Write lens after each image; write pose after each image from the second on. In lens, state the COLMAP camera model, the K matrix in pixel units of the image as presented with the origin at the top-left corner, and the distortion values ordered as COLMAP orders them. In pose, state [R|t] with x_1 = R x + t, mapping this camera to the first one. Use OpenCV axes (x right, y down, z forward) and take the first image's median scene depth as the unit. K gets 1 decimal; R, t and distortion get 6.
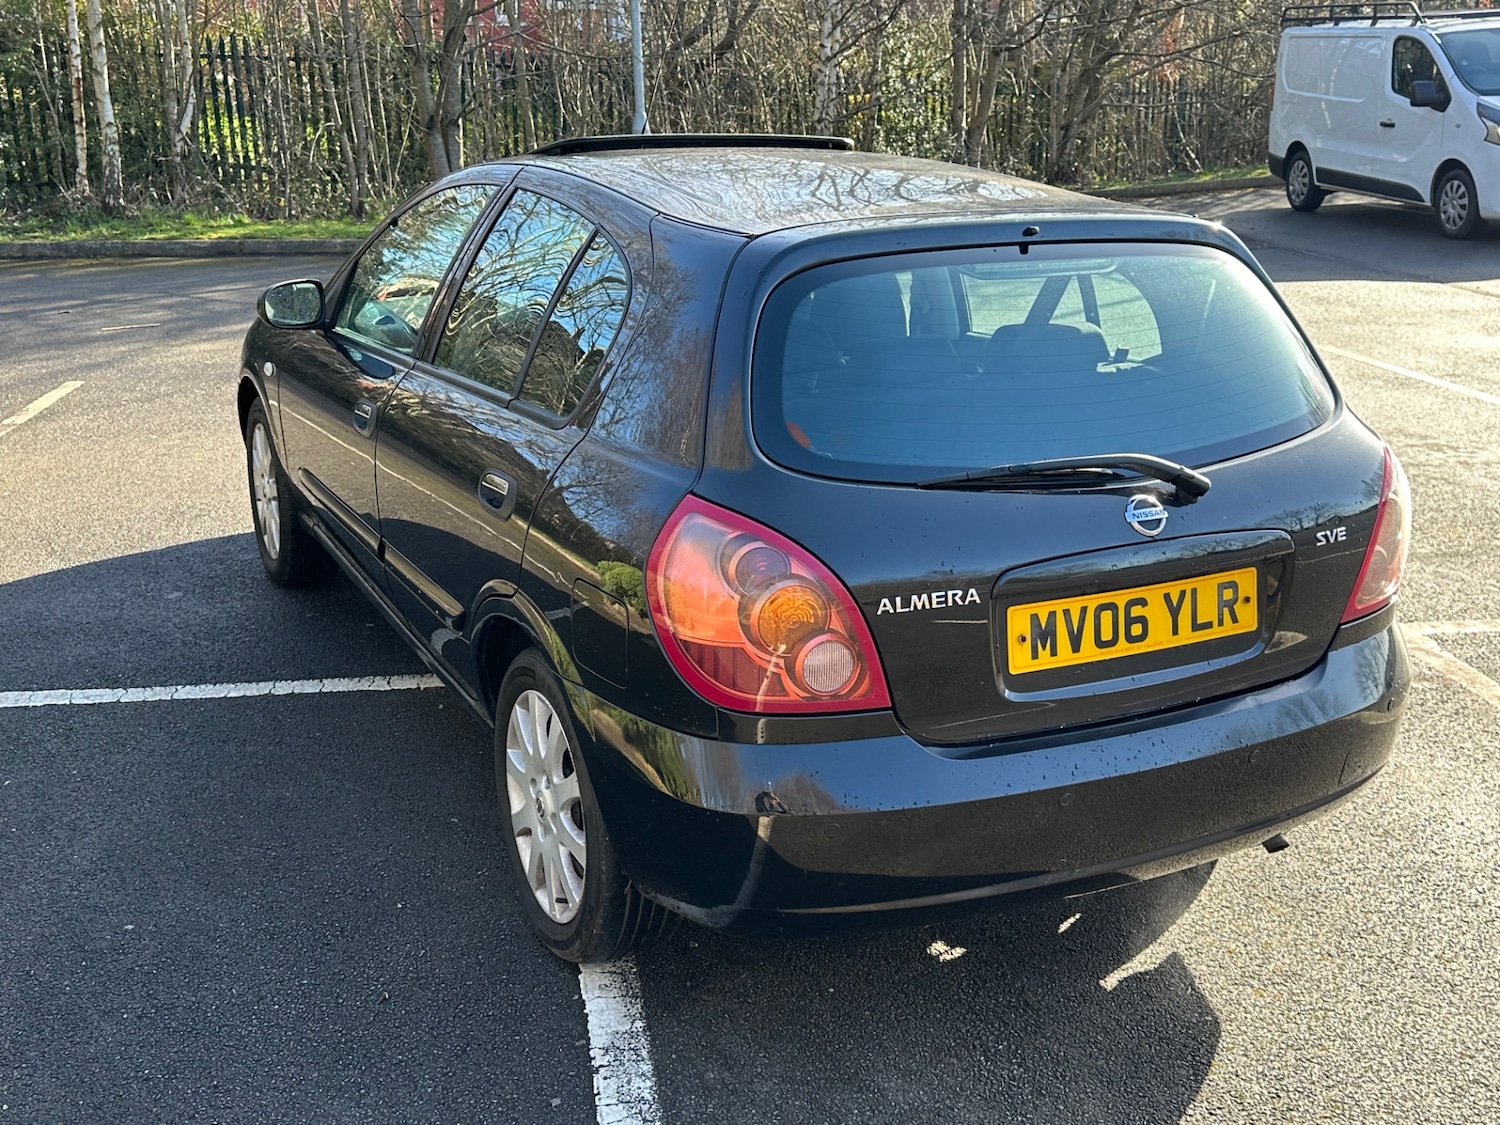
lens RADIAL K [[1565.0, 0, 750.0], [0, 1565.0, 562.5], [0, 0, 1]] dist [0.179228, -0.376829]
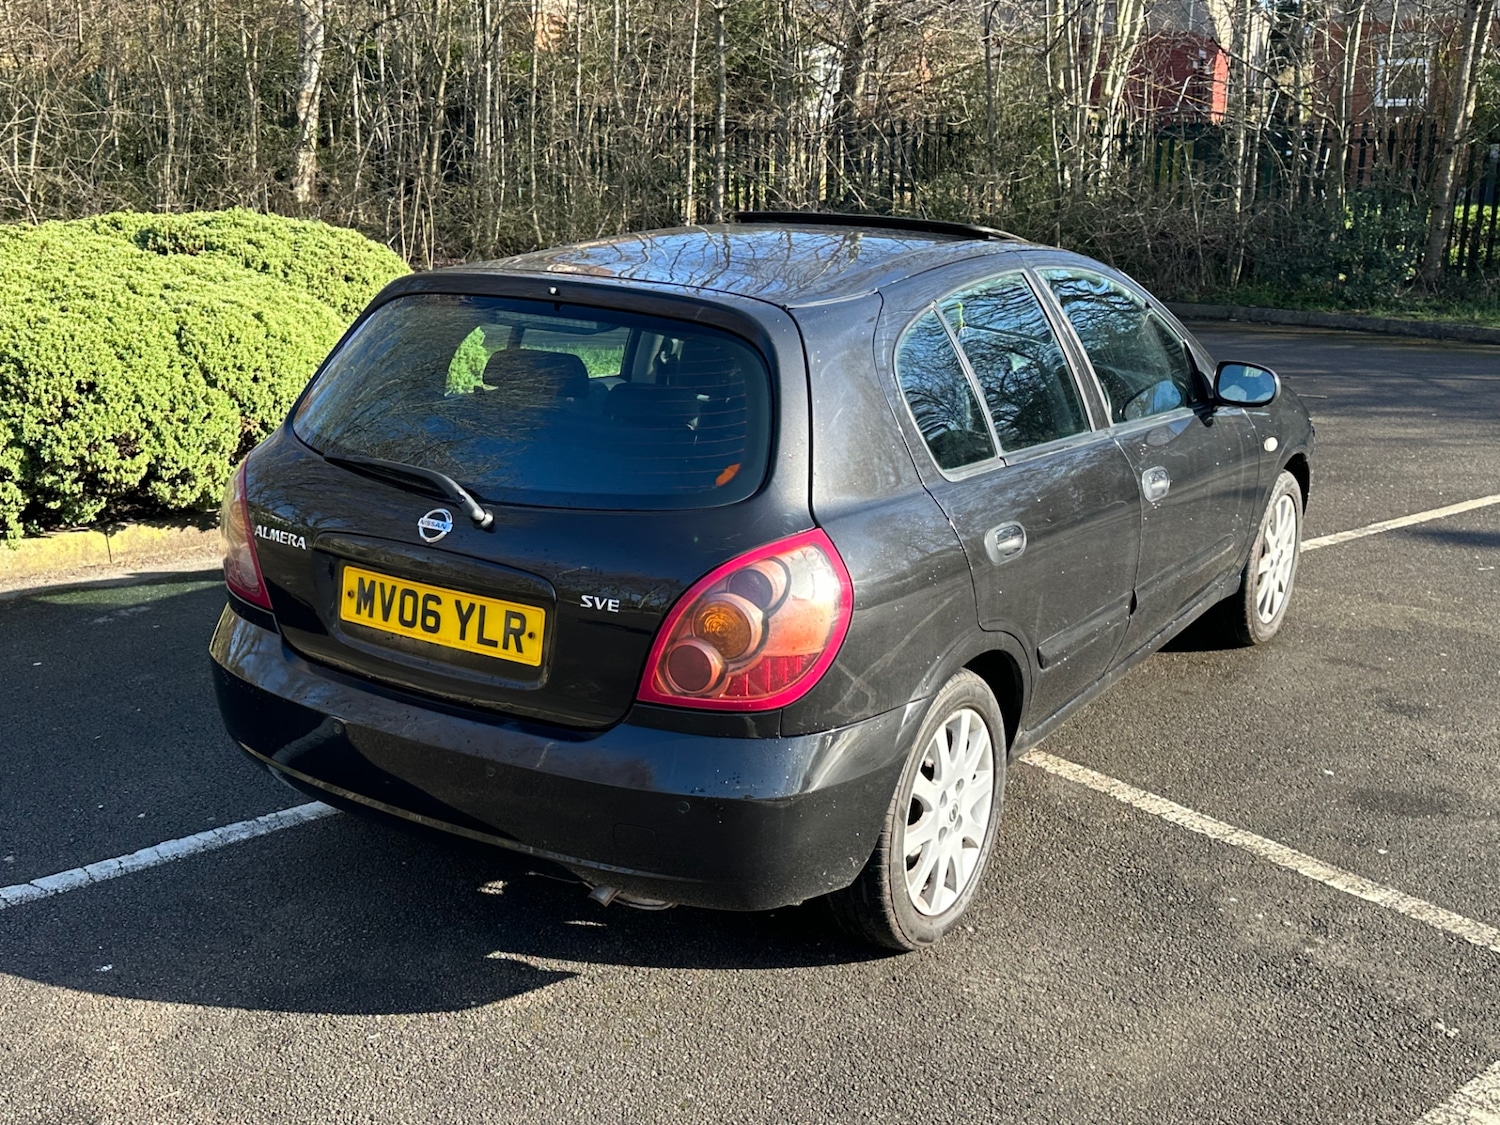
lens RADIAL K [[1565.0, 0, 750.0], [0, 1565.0, 562.5], [0, 0, 1]] dist [0.179228, -0.376829]
pose [[0.510398, 0.225259, -0.829911, 1.250112], [-0.268101, 0.958663, 0.095323, -0.164855], [0.817077, 0.173848, 0.549692, 0.506403]]
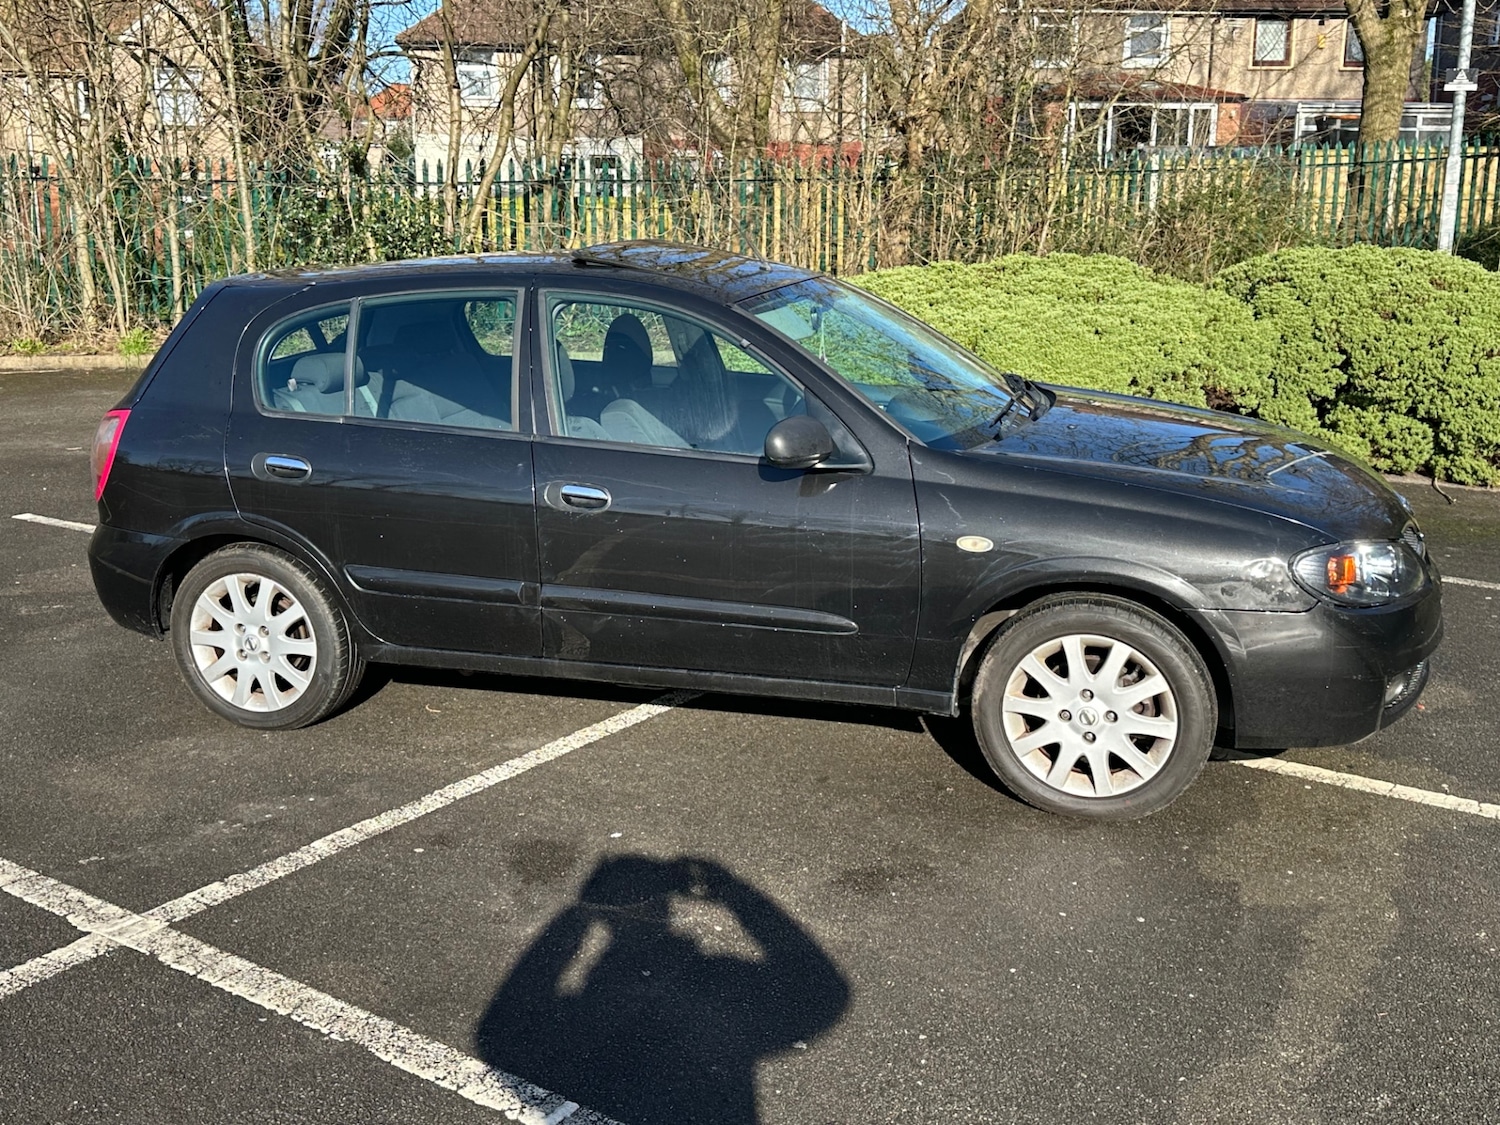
lens RADIAL K [[1569.1, 0, 750.0], [0, 1569.1, 562.5], [0, 0, 1]] dist [0.135235, -0.307548]
pose [[-0.707733, 0.171069, -0.685455, 1.163494], [-0.202309, 0.880534, 0.428639, -0.840015], [0.676893, 0.442036, -0.588574, 2.673896]]
